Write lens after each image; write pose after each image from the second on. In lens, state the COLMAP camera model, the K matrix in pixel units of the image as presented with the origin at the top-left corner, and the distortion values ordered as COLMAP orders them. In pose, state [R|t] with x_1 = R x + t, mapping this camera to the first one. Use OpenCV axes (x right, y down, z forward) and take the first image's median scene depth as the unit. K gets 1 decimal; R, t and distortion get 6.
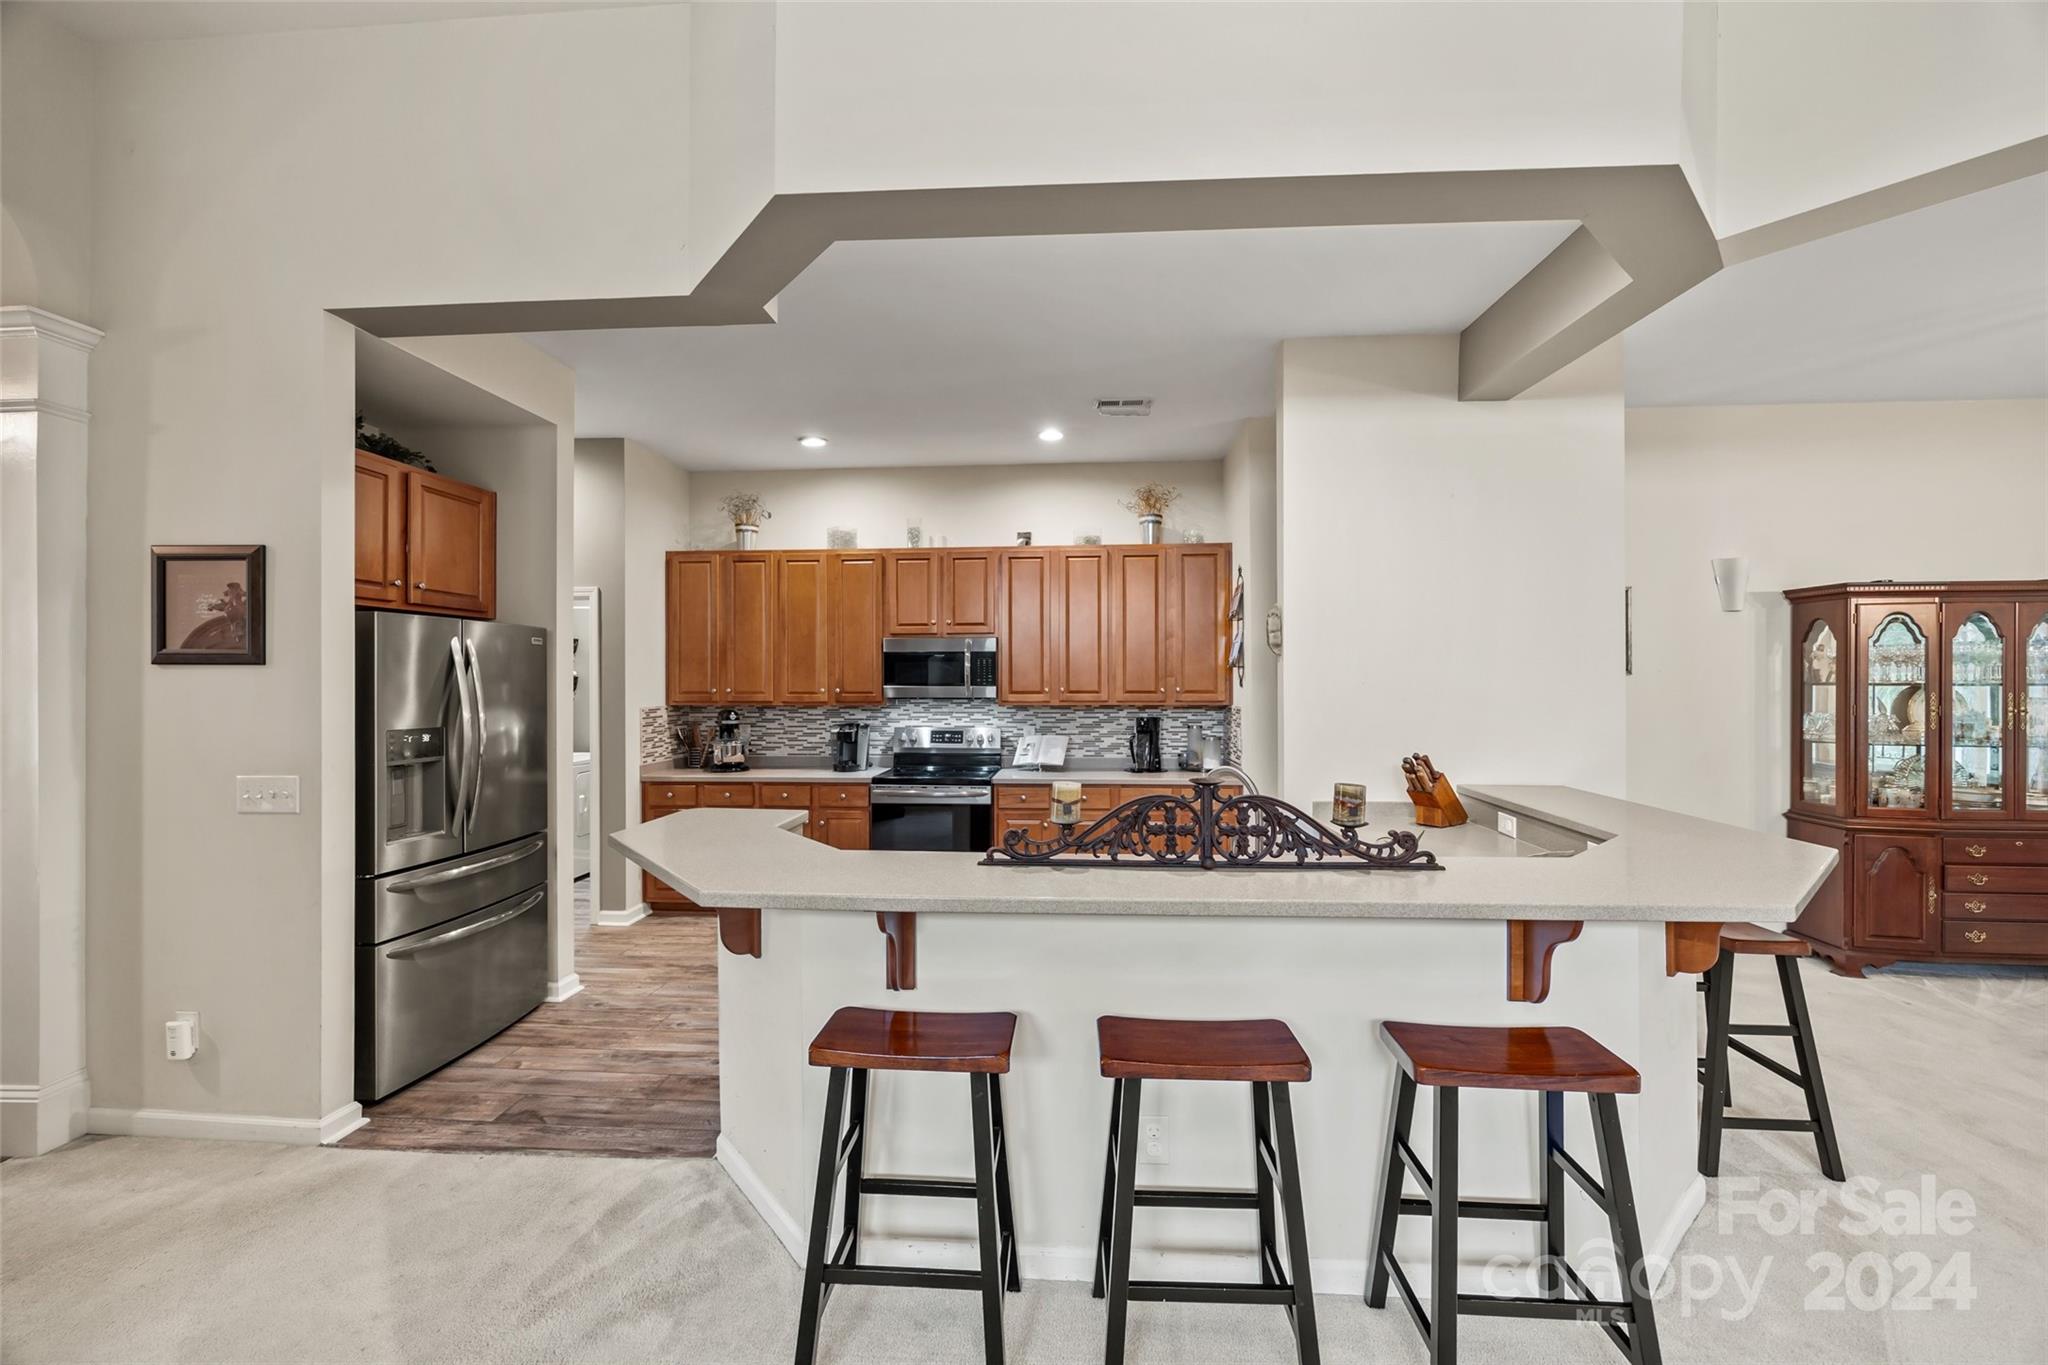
lens RADIAL K [[787.7, 0, 1028.1], [0, 787.7, 679.5], [0, 0, 1]] dist [-0.001082, -0.000340]
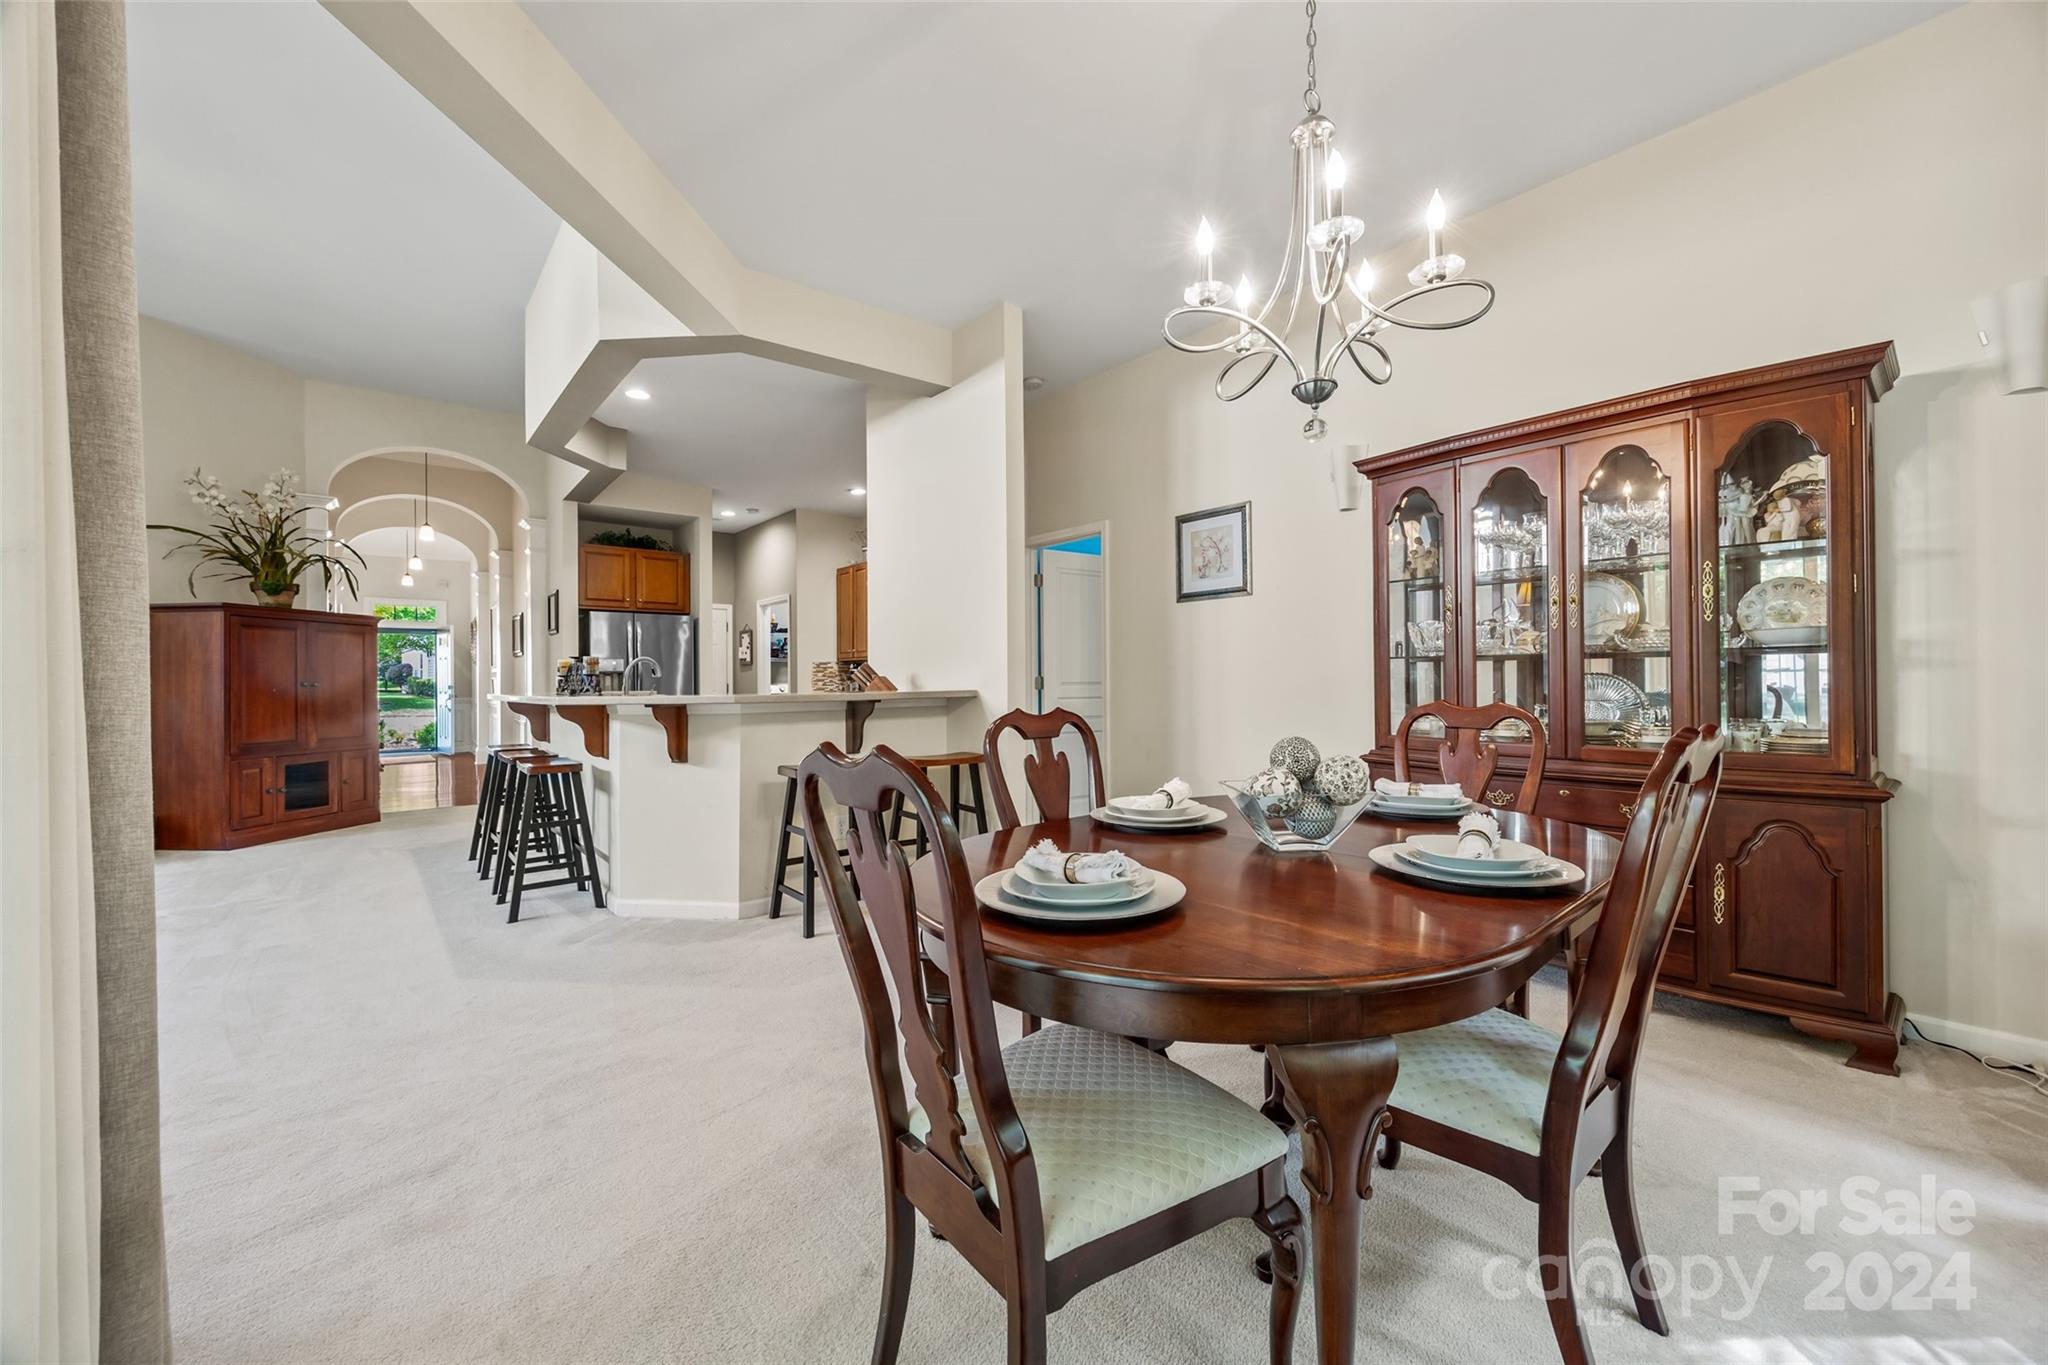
lens RADIAL K [[787.7, 0, 1028.1], [0, 787.7, 679.5], [0, 0, 1]] dist [-0.001082, -0.000340]
pose [[0.690490, -0.007108, -0.723307, 1.063180], [0.009634, 0.999953, -0.000629, 0.079607], [0.723278, -0.006534, 0.690526, 0.147657]]
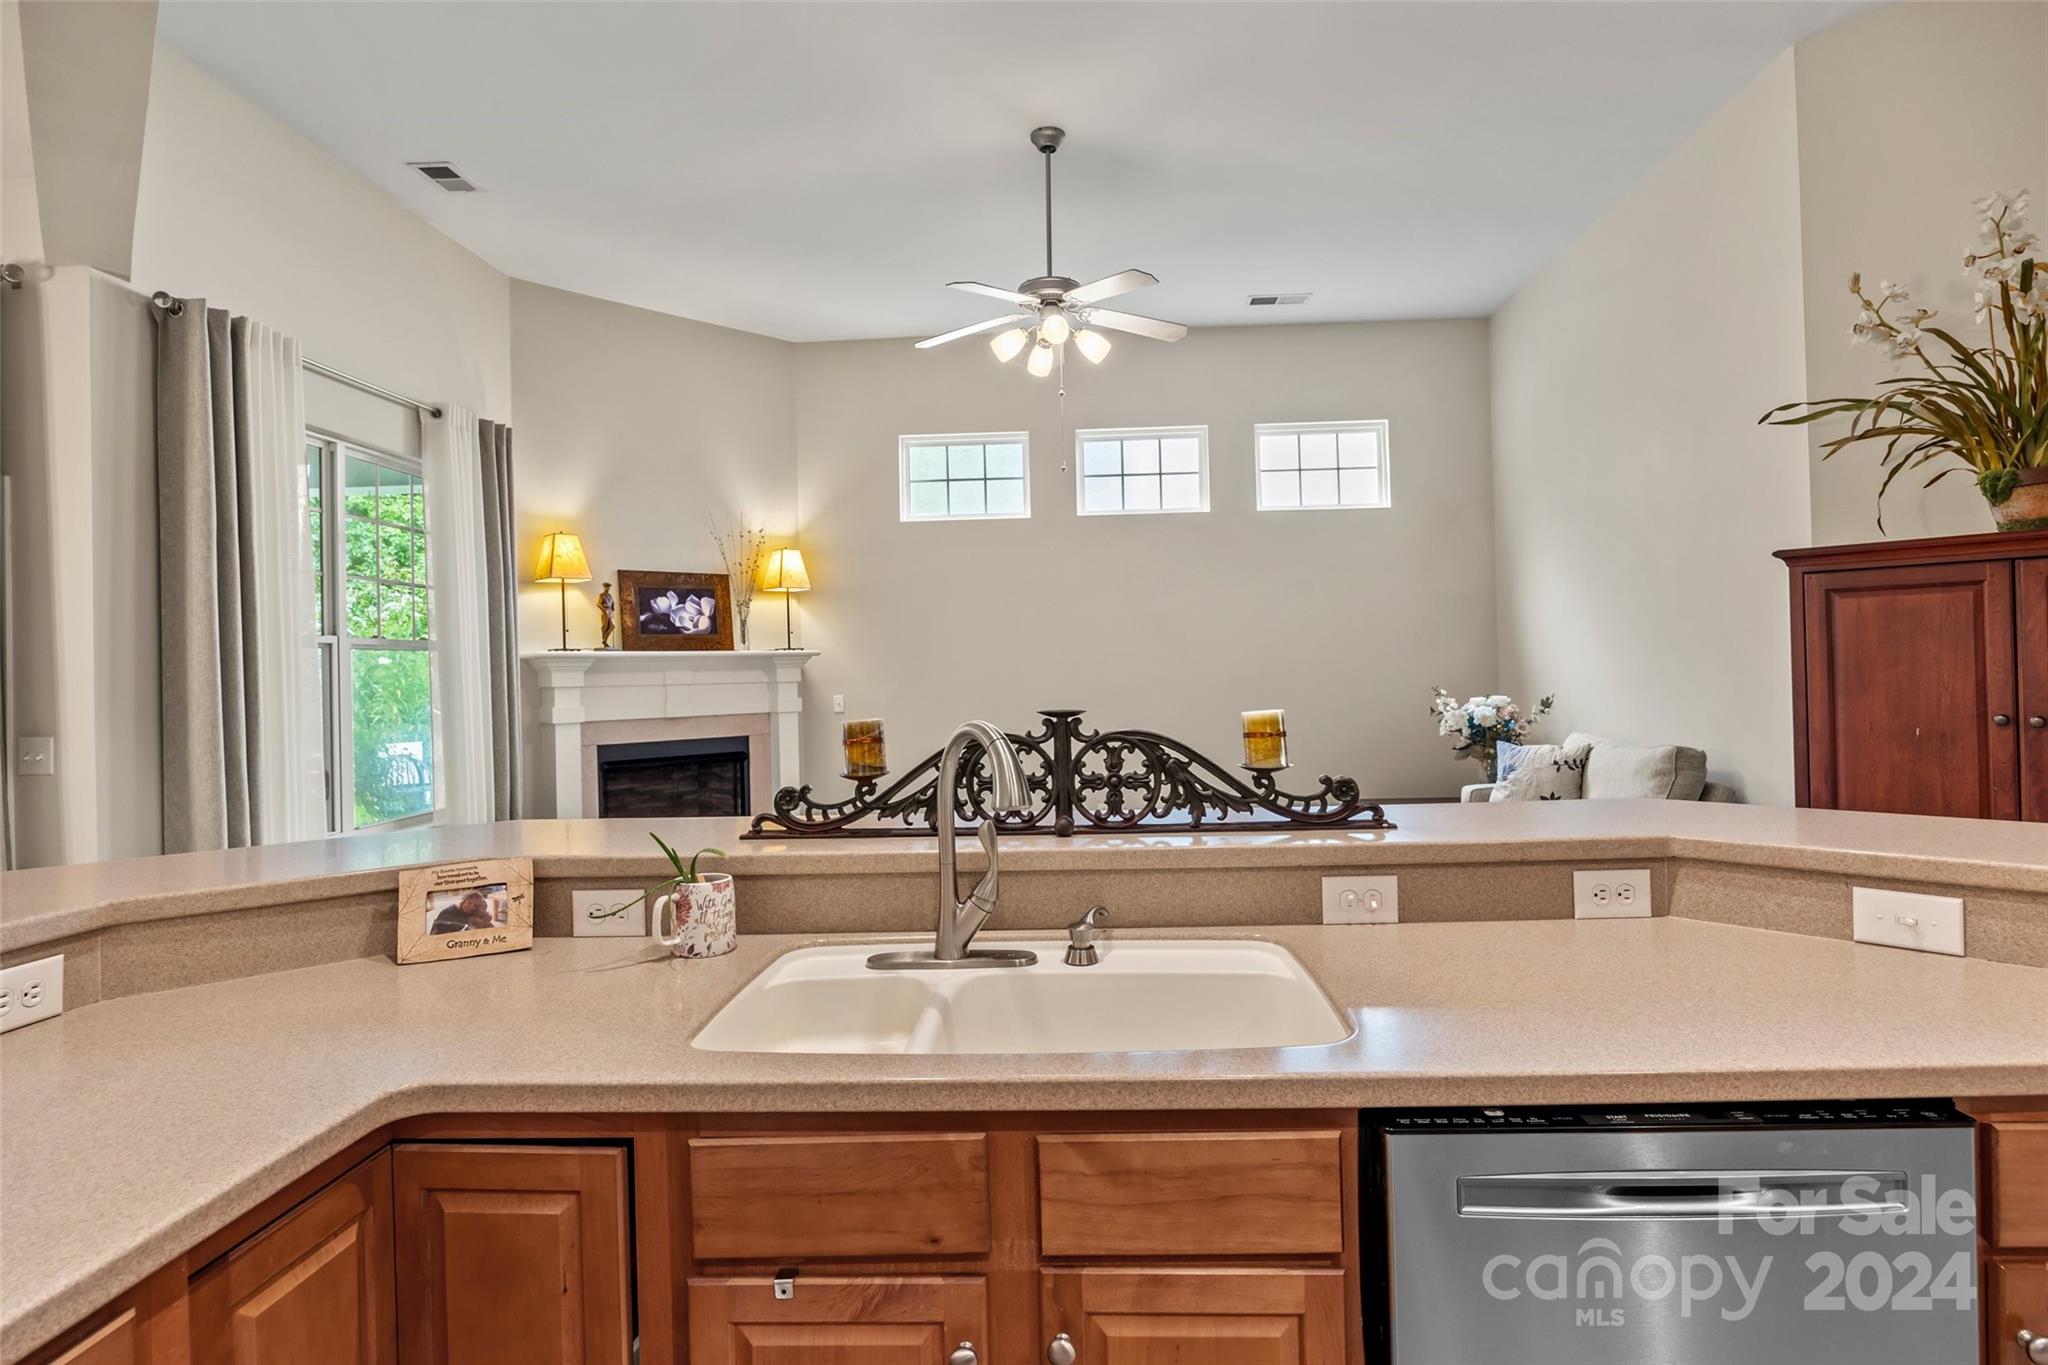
lens RADIAL K [[1037.8, 0, 1039.7], [0, 1037.8, 663.1], [0, 0, 1]] dist [-0.004549, -0.000817]
pose [[-0.999197, 0.024683, -0.031557, 0.119566], [0.024969, 0.999650, -0.008695, 0.035562], [0.031331, -0.009476, -0.999464, 0.739812]]
